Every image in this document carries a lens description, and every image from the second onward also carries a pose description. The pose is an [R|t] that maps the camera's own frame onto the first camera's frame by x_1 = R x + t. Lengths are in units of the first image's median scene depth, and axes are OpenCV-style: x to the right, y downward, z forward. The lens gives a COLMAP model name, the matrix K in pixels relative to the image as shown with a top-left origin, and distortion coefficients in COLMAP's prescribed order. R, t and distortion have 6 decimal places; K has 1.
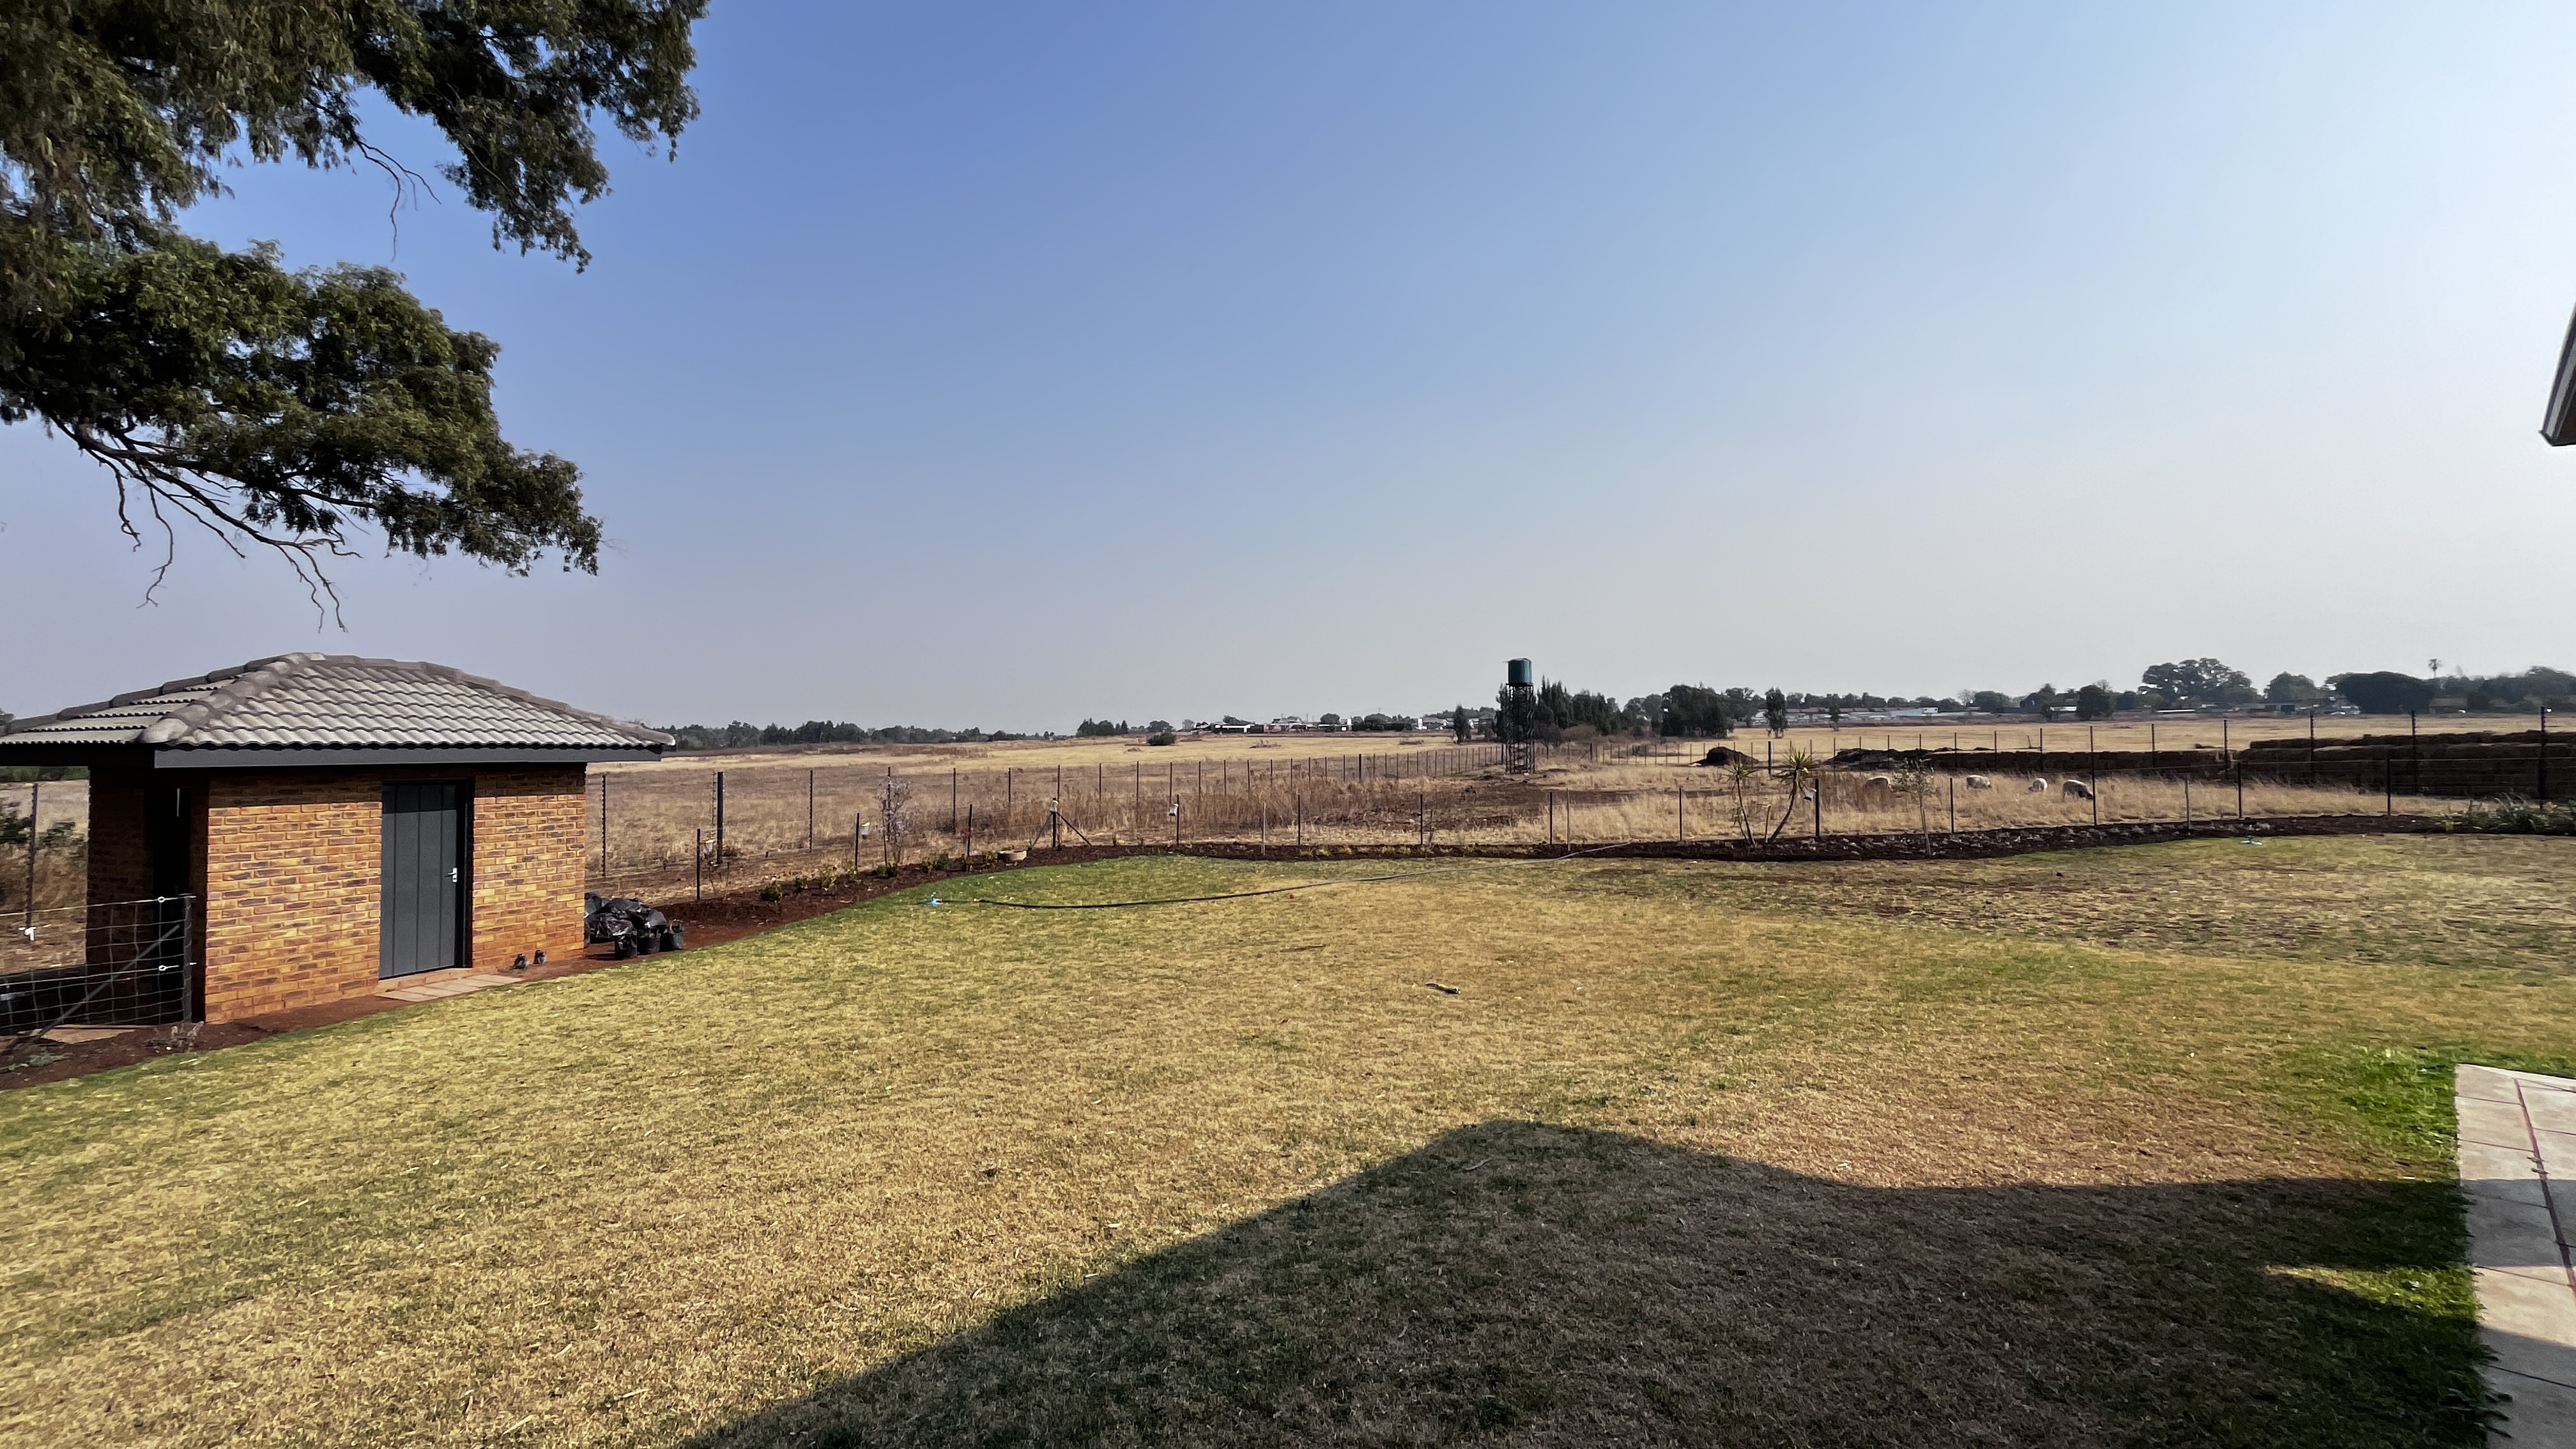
lens RADIAL K [[1041.2, 0, 1279.5], [0, 1041.2, 727.8], [0, 0, 1]] dist [-0.003945, -0.000150]
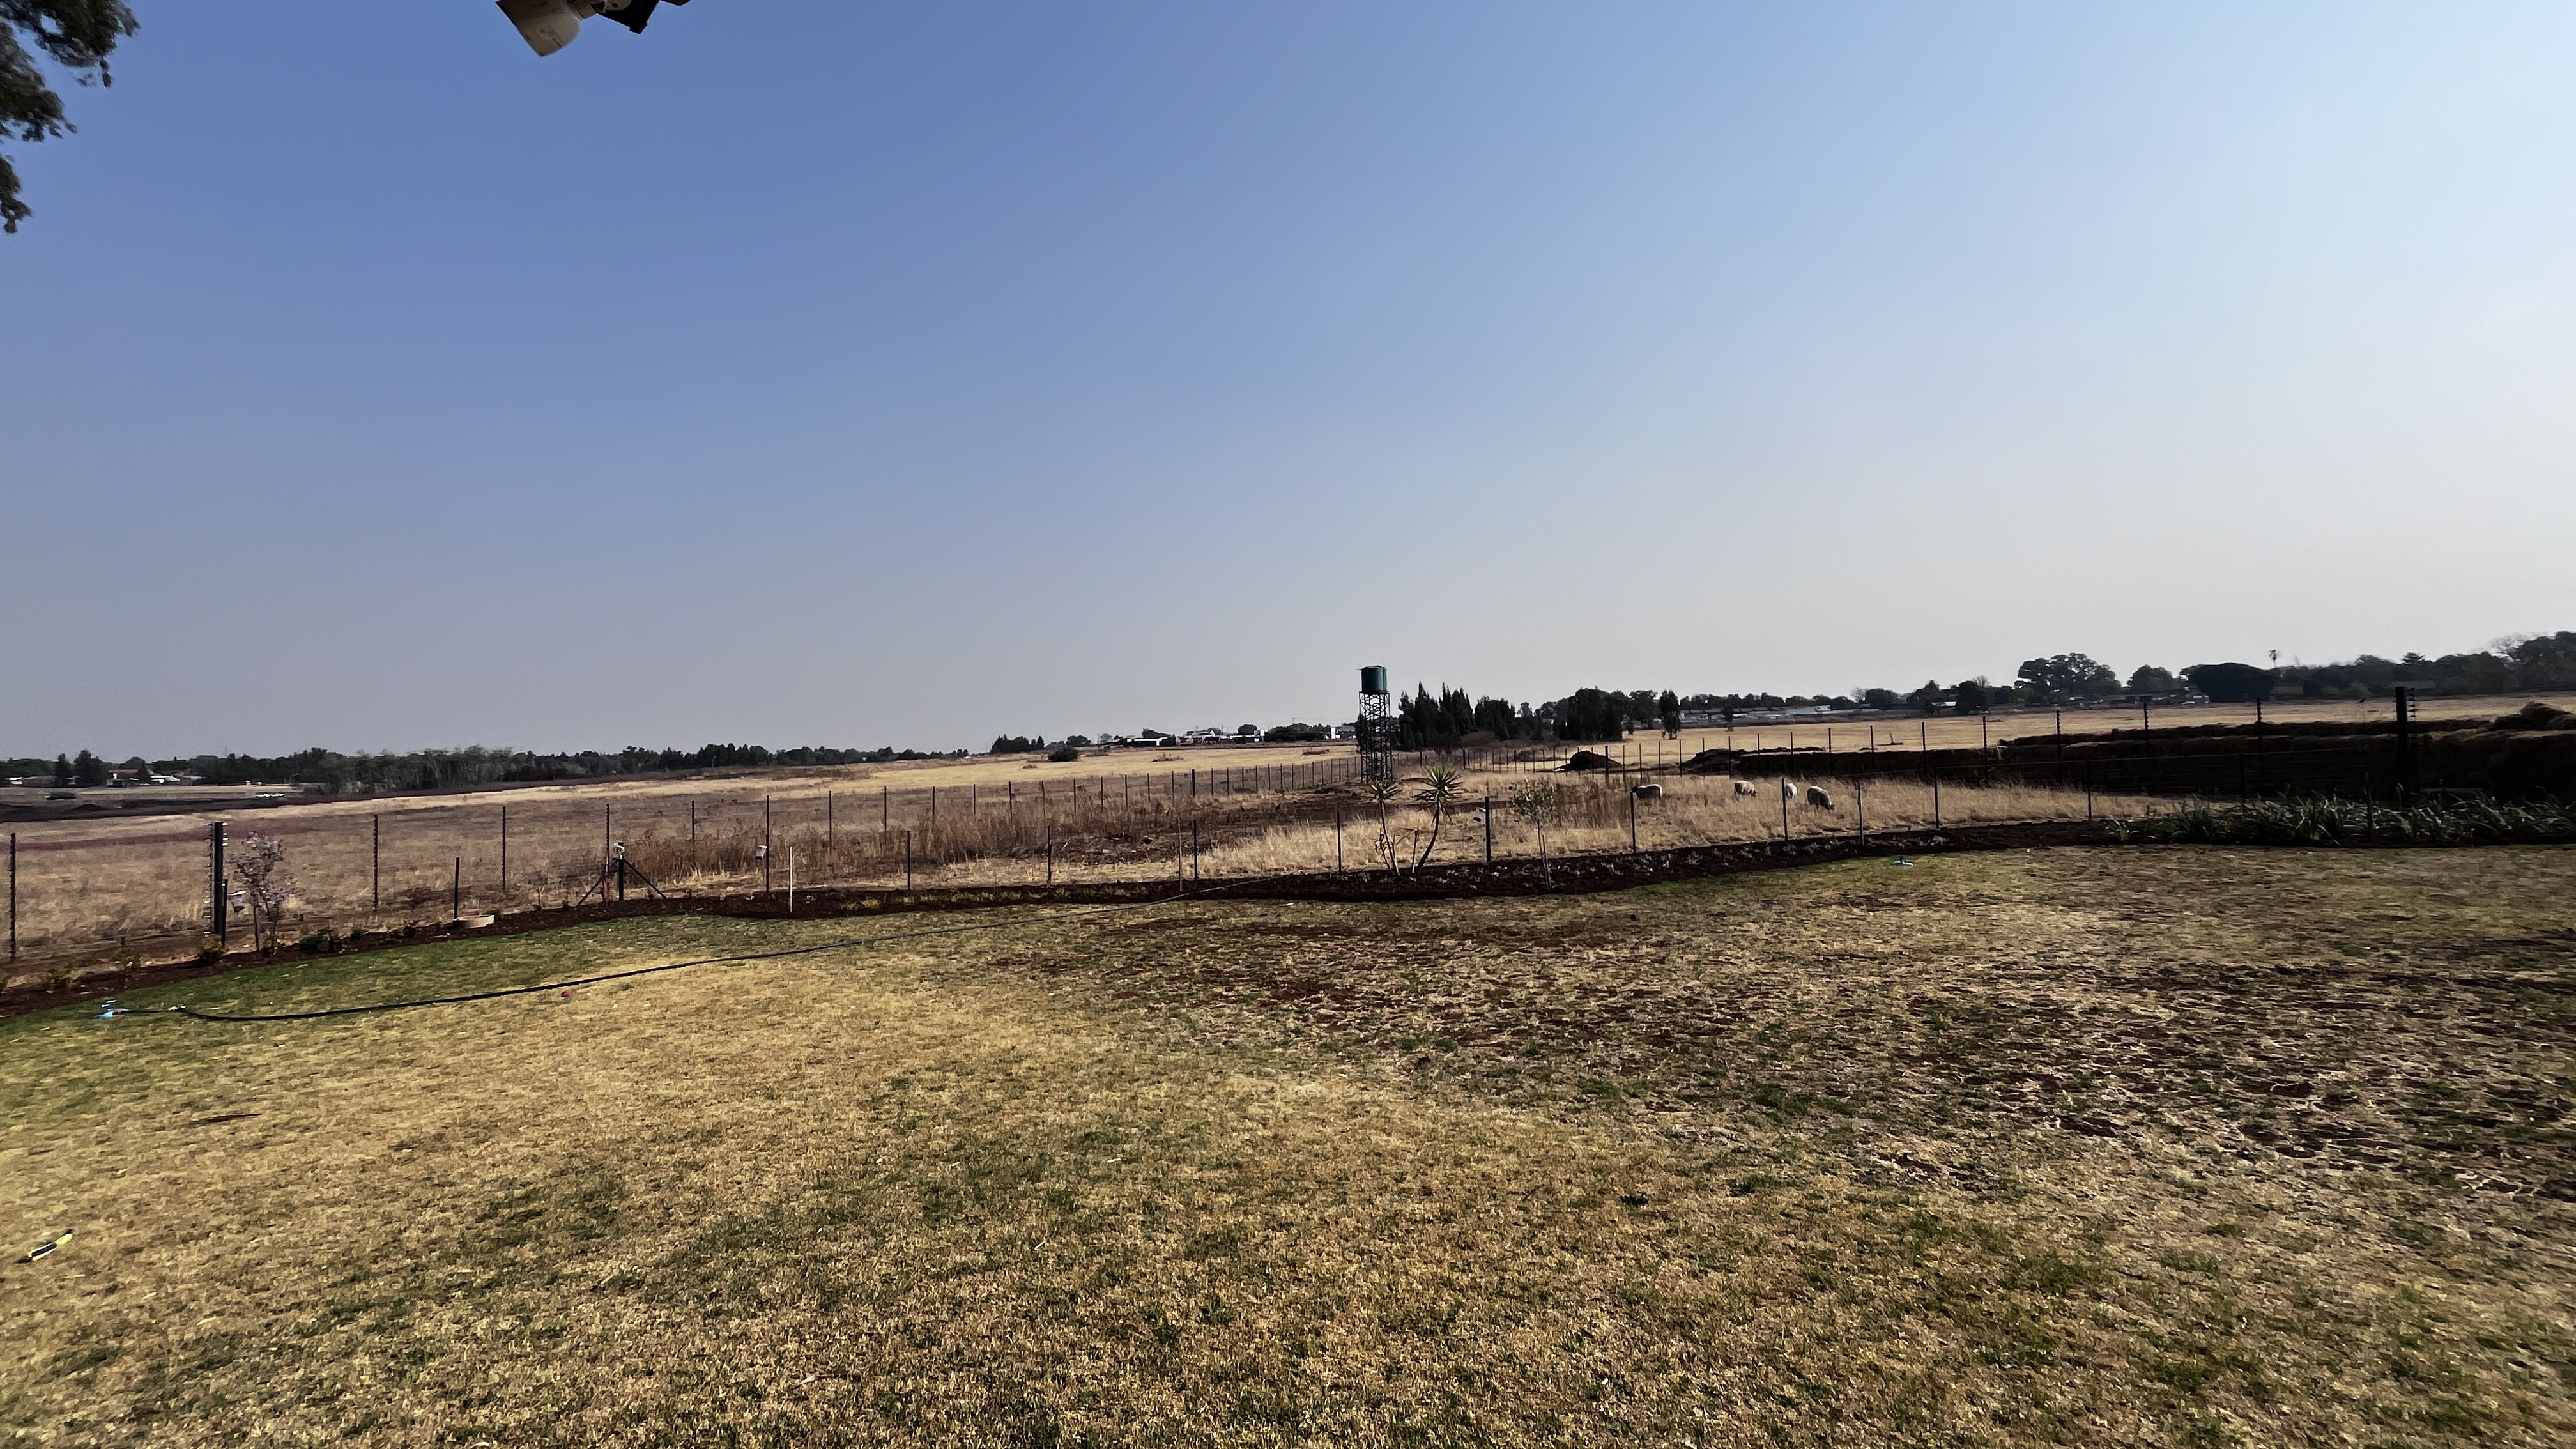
lens RADIAL K [[1041.2, 0, 1277.4], [0, 1041.2, 715.0], [0, 0, 1]] dist [-0.003945, -0.000150]
pose [[0.997348, -0.021825, 0.069427, 0.204515], [0.023393, 0.999488, -0.021846, -0.003818], [-0.068915, 0.023412, 0.997348, 0.094933]]
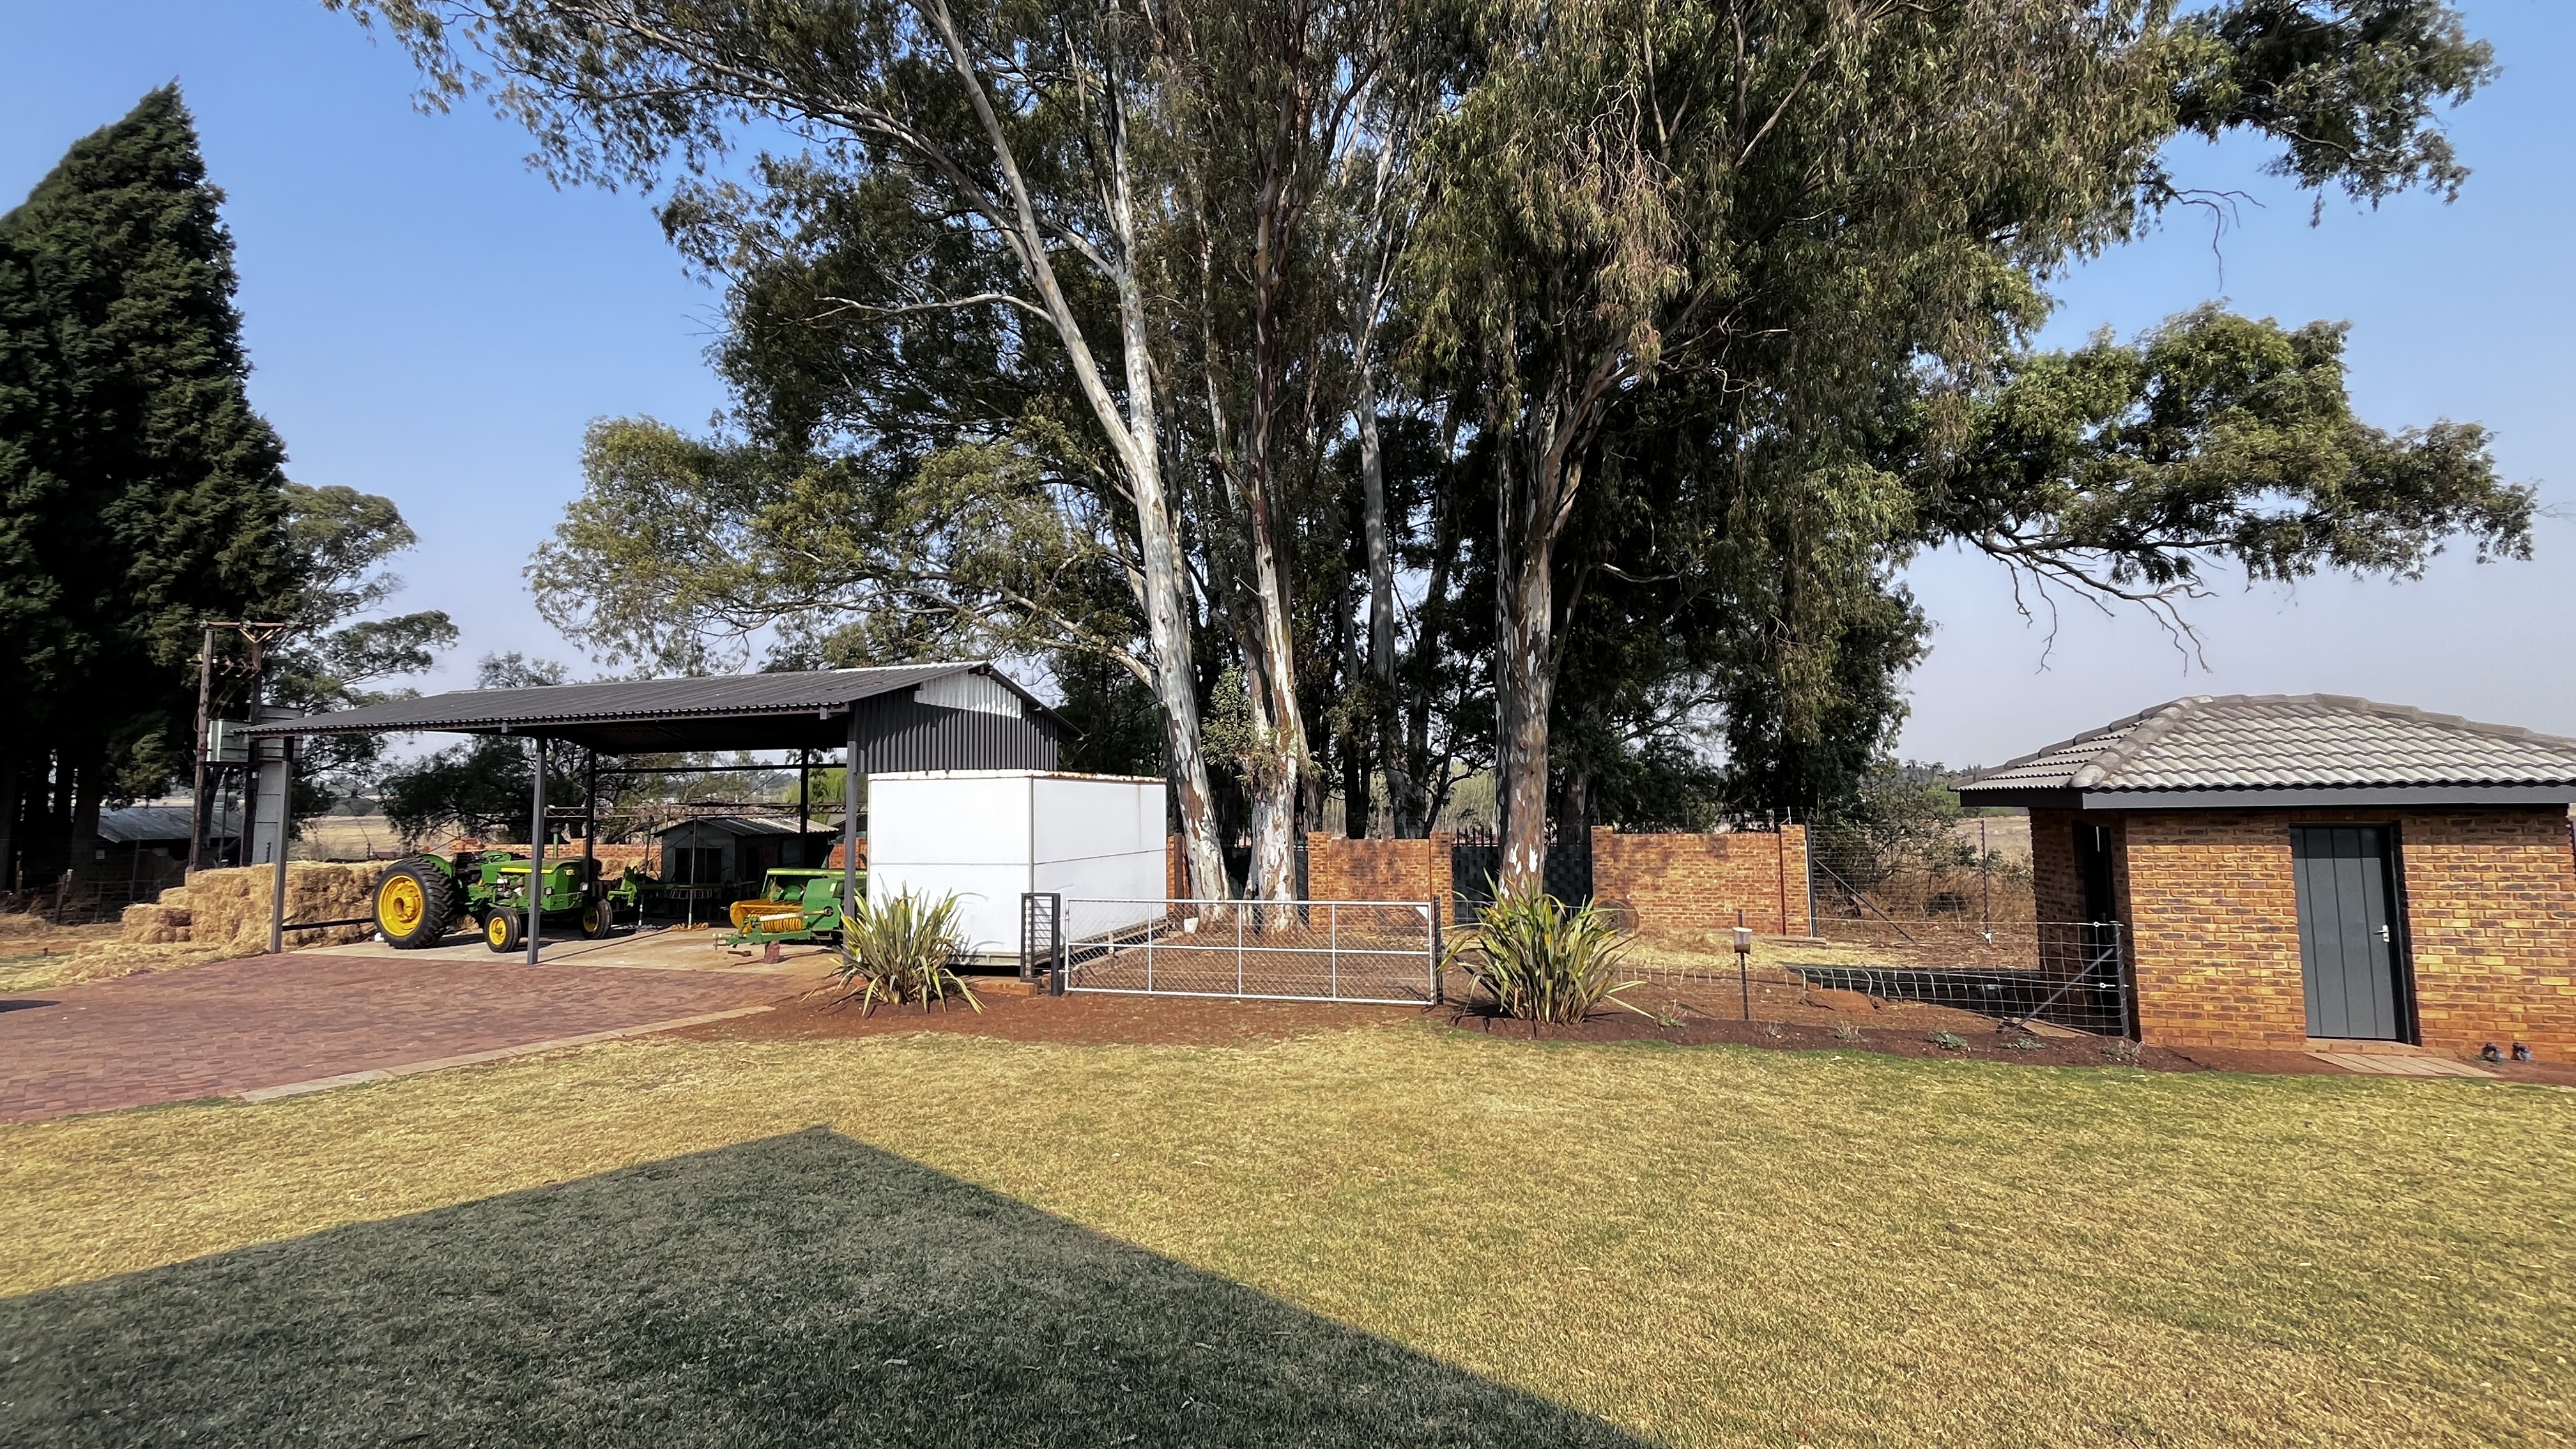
lens RADIAL K [[1041.2, 0, 1275.4], [0, 1041.2, 728.4], [0, 0, 1]] dist [-0.003945, -0.000150]
pose [[0.113423, -0.071043, -0.991004, -0.016957], [0.032815, 0.997164, -0.067729, -0.000608], [0.993005, -0.024838, 0.115432, -0.011562]]
